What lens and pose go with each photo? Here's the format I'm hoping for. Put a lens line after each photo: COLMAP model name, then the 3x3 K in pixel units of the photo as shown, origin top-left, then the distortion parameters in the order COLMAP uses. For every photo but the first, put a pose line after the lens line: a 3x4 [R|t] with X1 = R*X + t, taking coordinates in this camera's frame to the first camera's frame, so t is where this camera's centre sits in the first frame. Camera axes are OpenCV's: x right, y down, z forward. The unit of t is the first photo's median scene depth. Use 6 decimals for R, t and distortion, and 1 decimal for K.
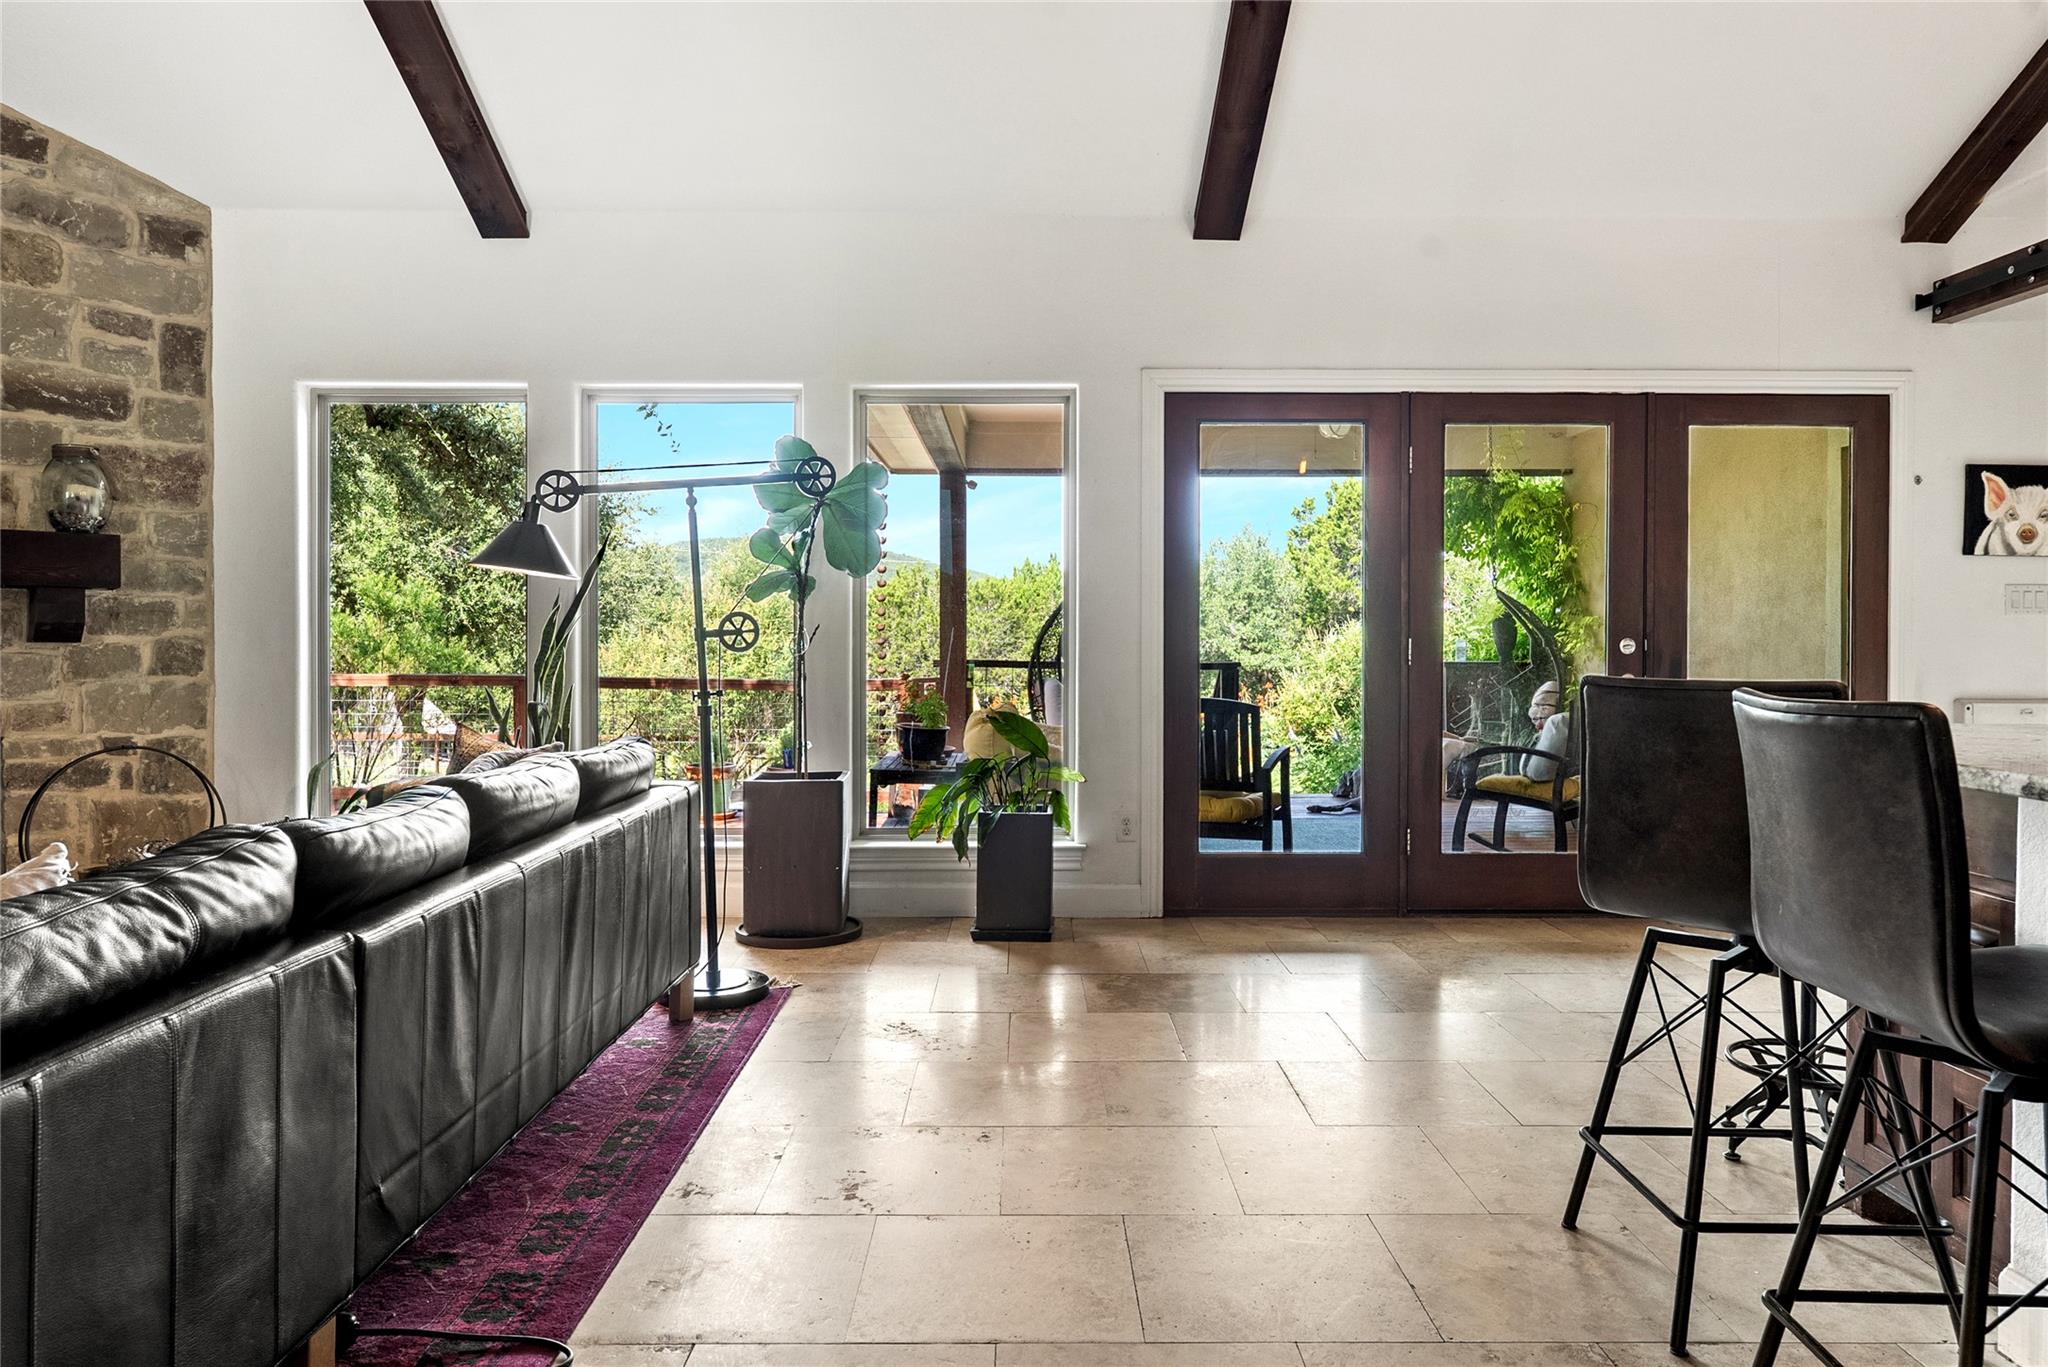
lens RADIAL K [[1336.0, 0, 1029.4], [0, 1336.0, 667.1], [0, 0, 1]] dist [-0.005544, 0.001991]
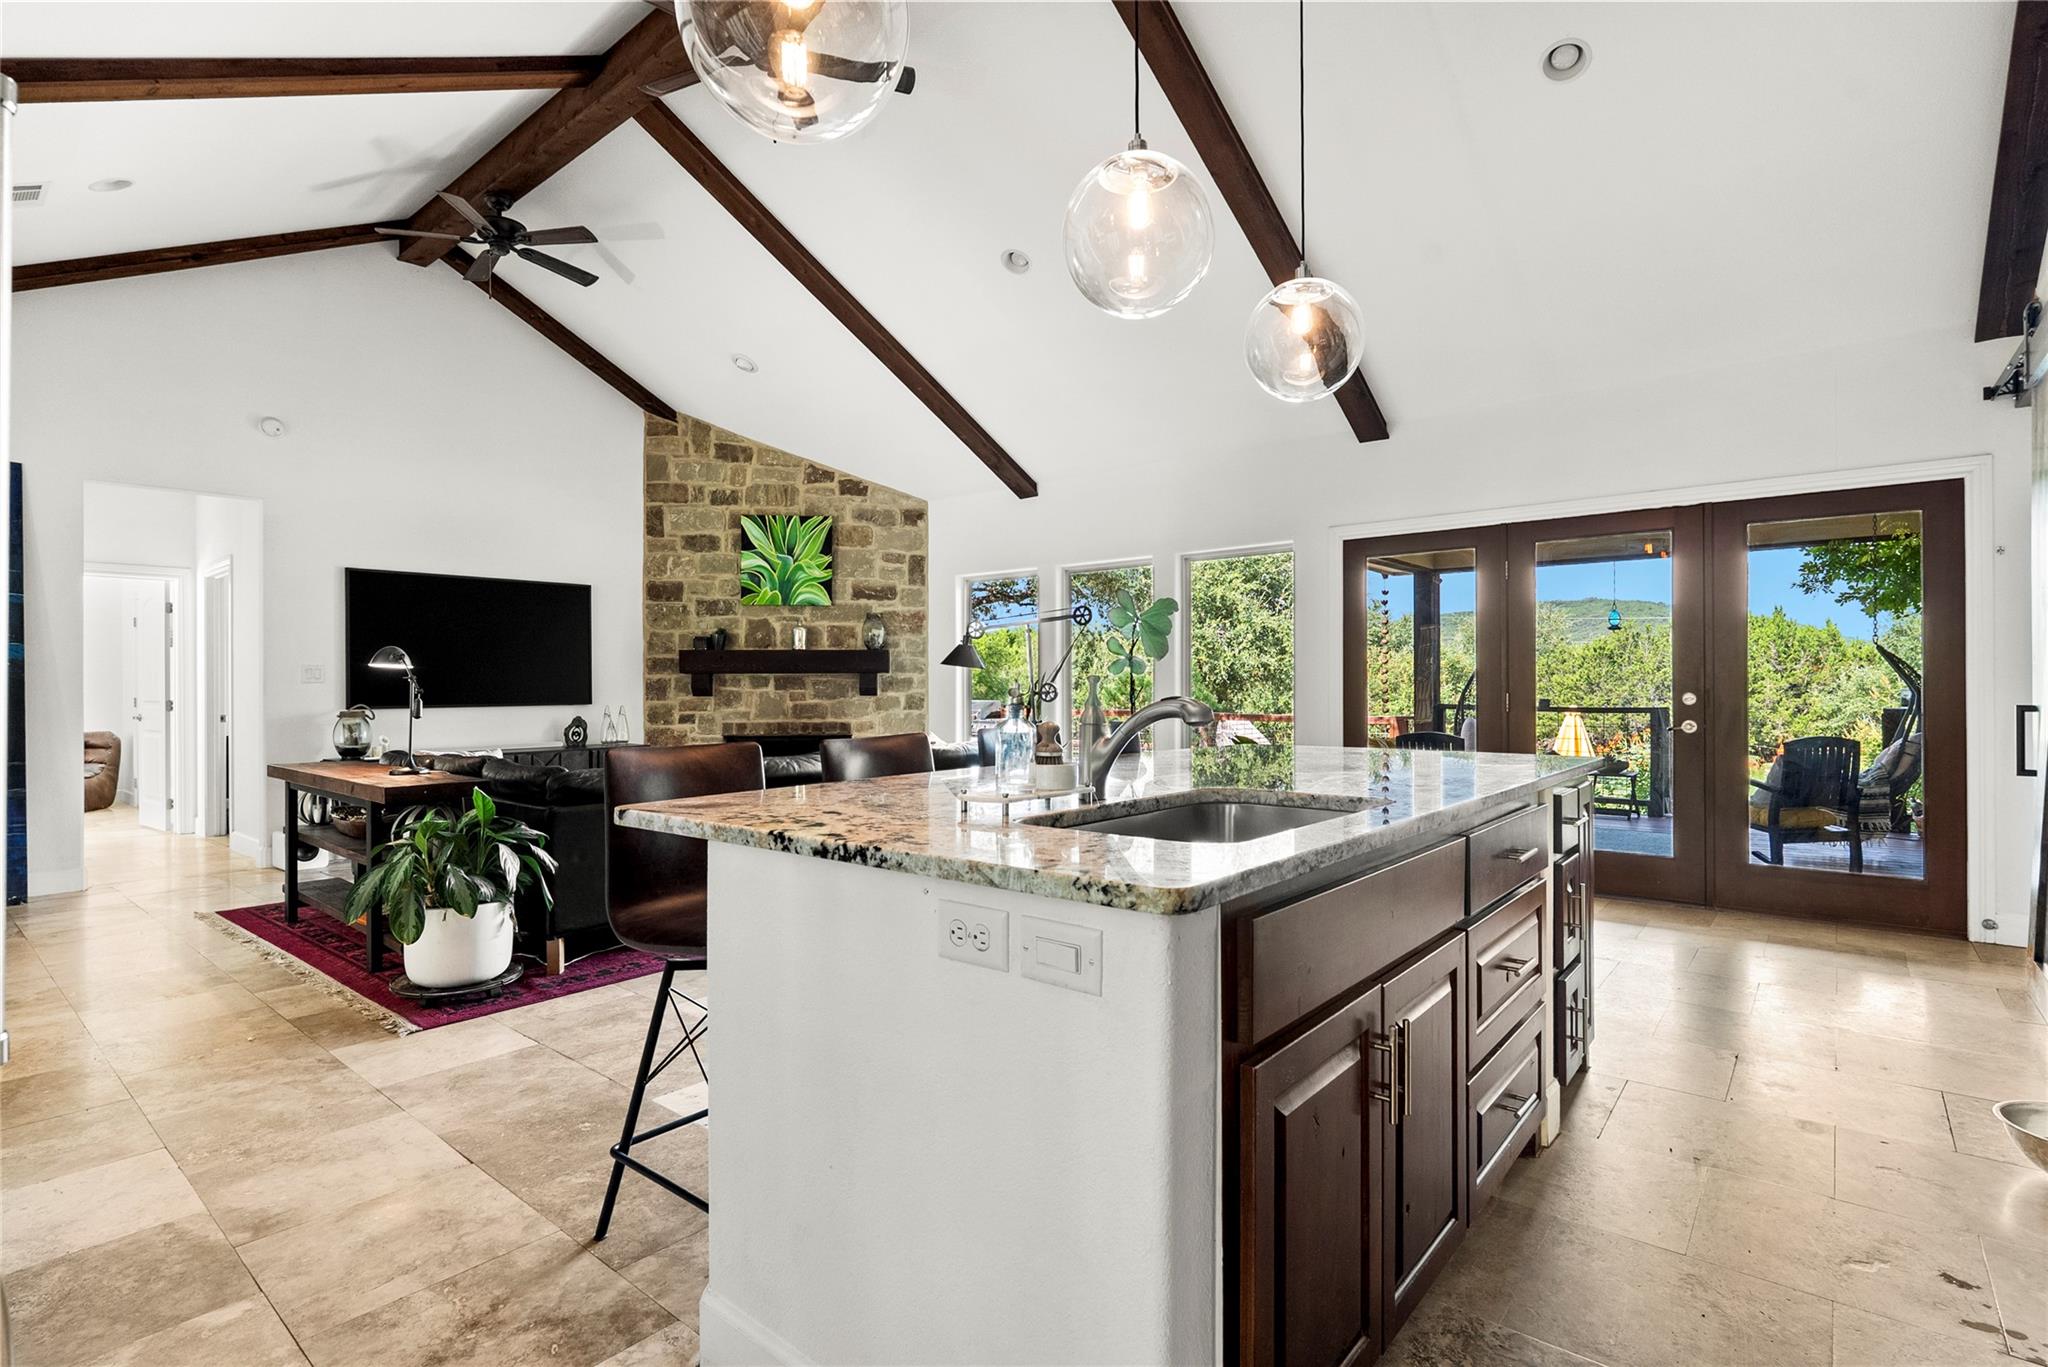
lens RADIAL K [[961.3, 0, 1022.9], [0, 961.3, 682.9], [0, 0, 1]] dist [-0.001123, -0.000035]
pose [[0.766966, -0.007159, -0.641647, 0.555301], [-0.007798, 0.999760, -0.020476, -0.007861], [0.641640, 0.020707, 0.766726, -0.133117]]
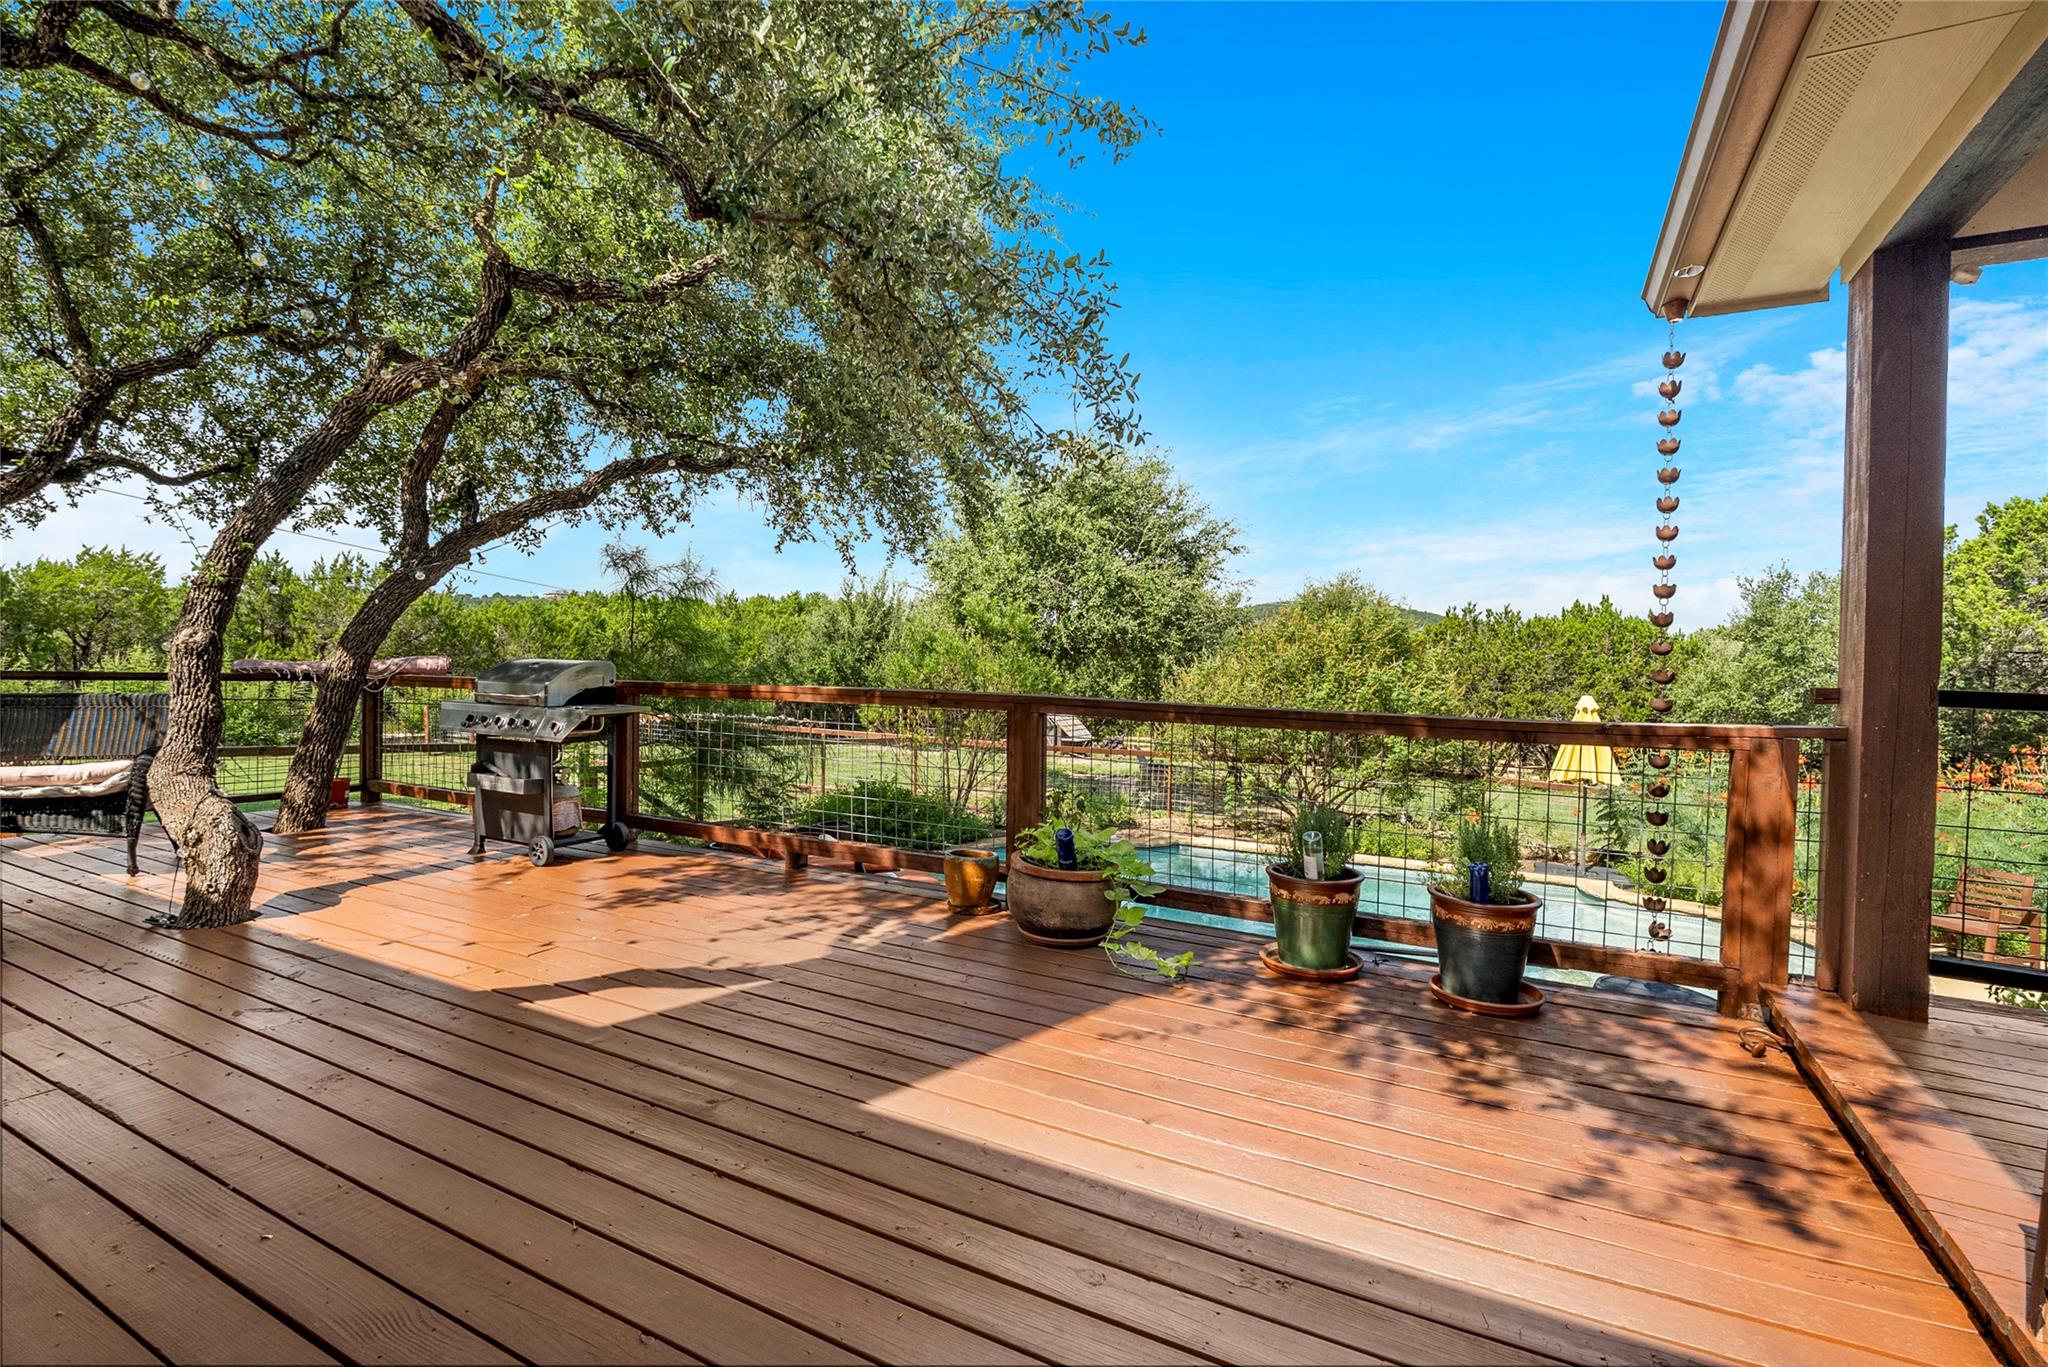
lens RADIAL K [[961.3, 0, 1026.2], [0, 961.3, 681.3], [0, 0, 1]] dist [-0.001123, -0.000035]
pose [[0.881728, 0.023183, -0.471188, -0.315361], [-0.028558, 0.999583, -0.004259, 0.003233], [0.470893, 0.017212, 0.882022, 1.194872]]
